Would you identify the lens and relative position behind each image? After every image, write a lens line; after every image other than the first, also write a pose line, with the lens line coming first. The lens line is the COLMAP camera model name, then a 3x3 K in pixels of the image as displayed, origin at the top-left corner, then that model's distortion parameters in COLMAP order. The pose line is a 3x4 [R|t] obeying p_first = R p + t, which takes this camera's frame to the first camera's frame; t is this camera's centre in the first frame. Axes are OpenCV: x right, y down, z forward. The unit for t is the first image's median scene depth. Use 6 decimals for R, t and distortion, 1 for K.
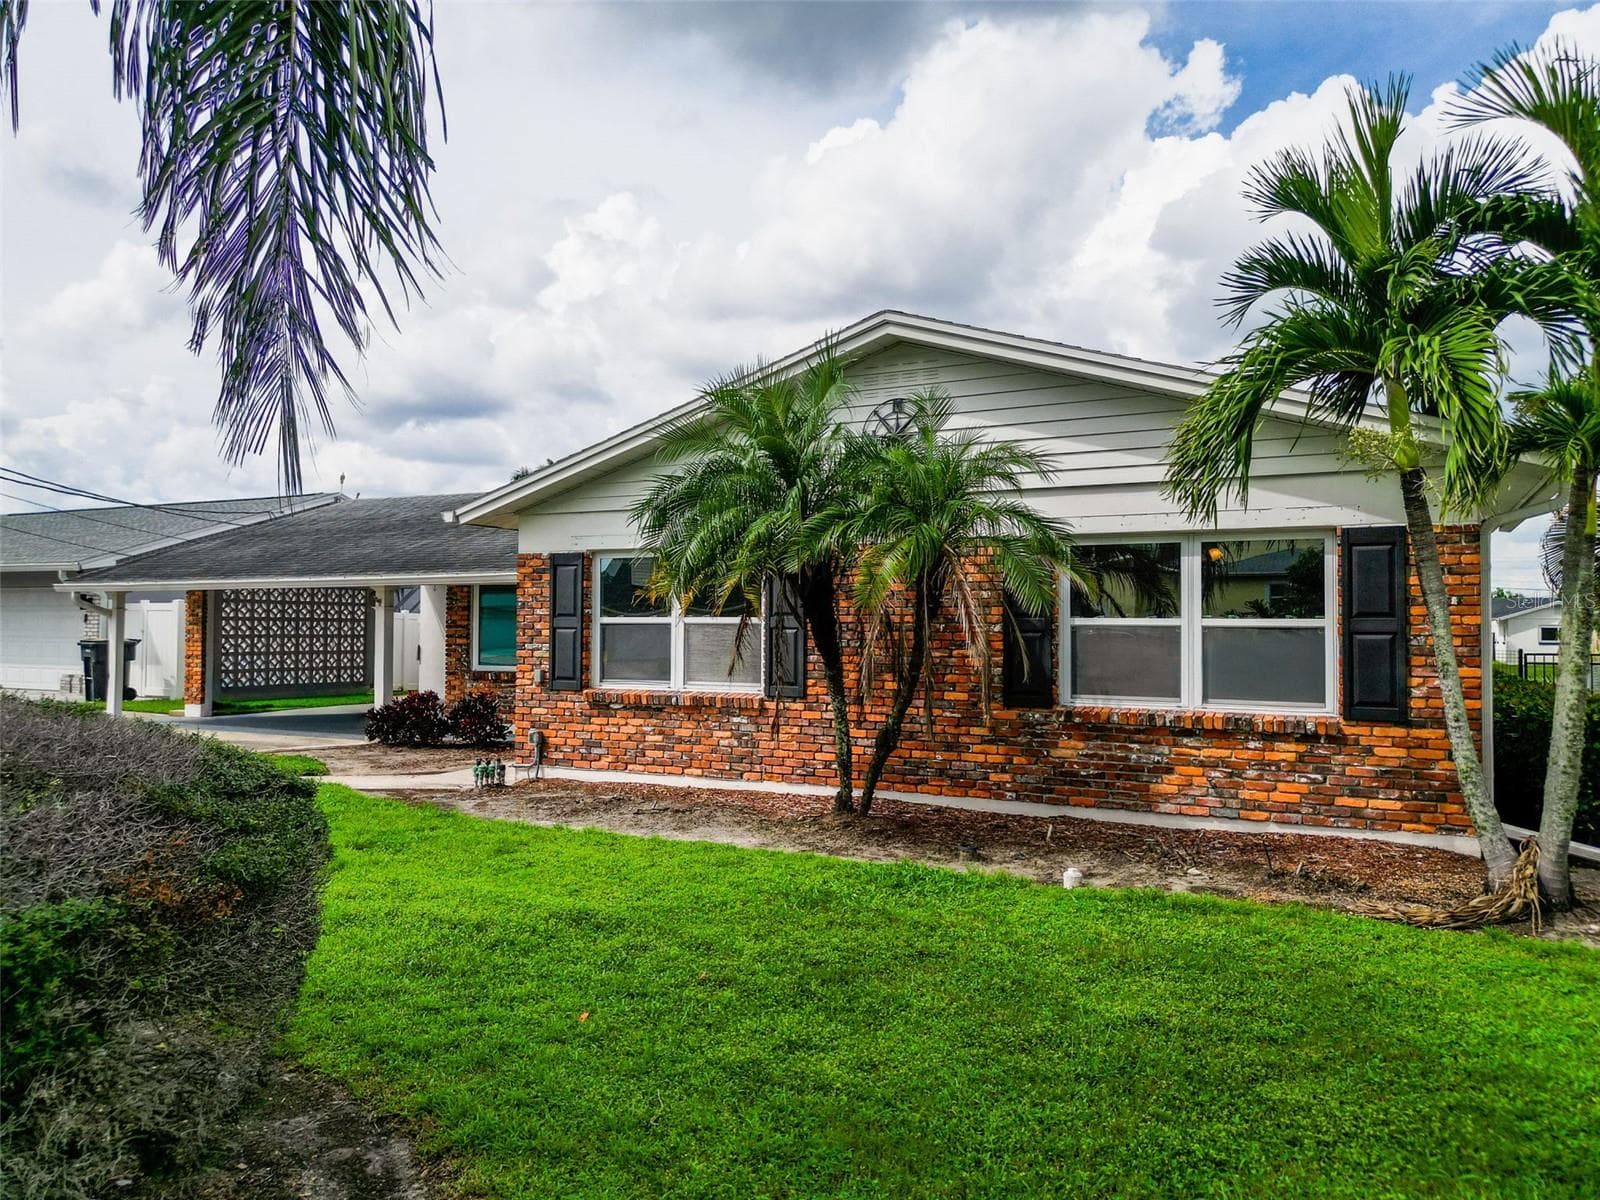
lens RADIAL K [[1165.8, 0, 803.6], [0, 1165.8, 604.4], [0, 0, 1]] dist [0.057142, -0.039864]
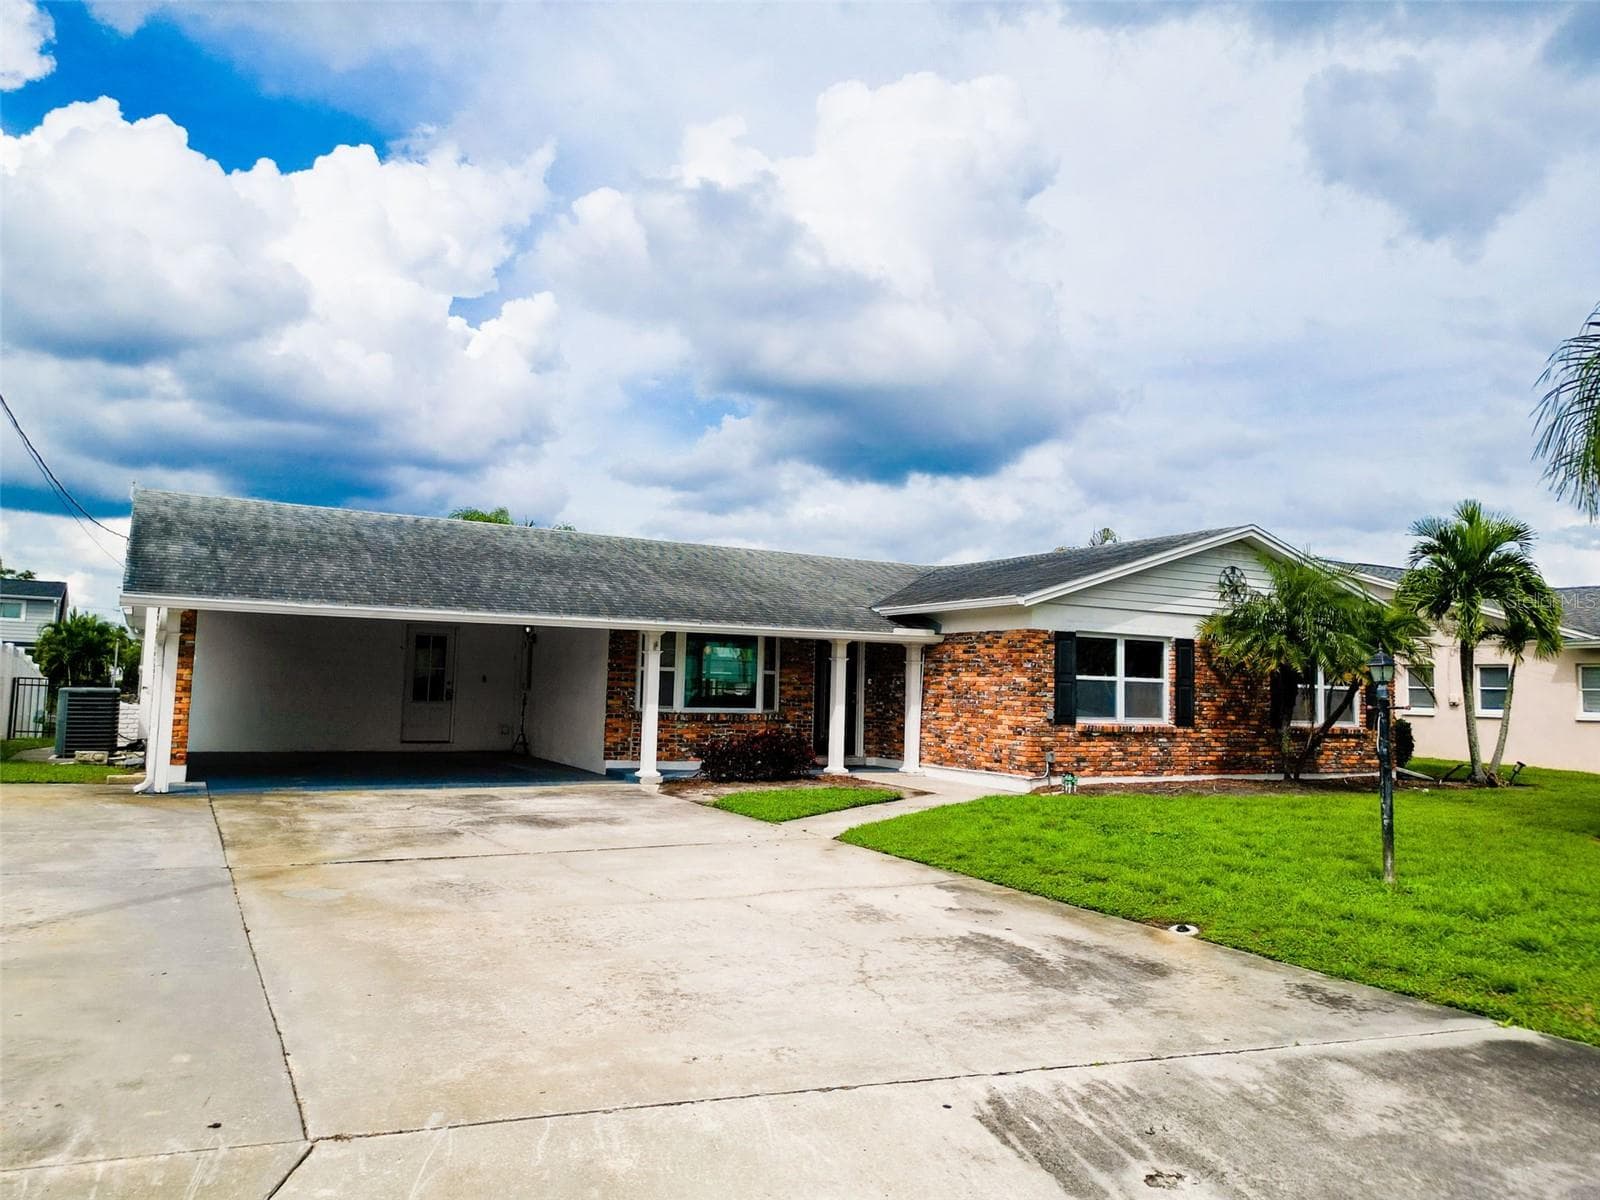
lens RADIAL K [[1127.0, 0, 797.7], [0, 1127.0, 592.9], [0, 0, 1]] dist [0.065292, -0.058214]
pose [[0.549840, 0.074275, 0.831961, -1.642541], [-0.041399, 0.997238, -0.061670, 0.009788], [-0.834244, -0.000534, 0.551396, 0.507522]]
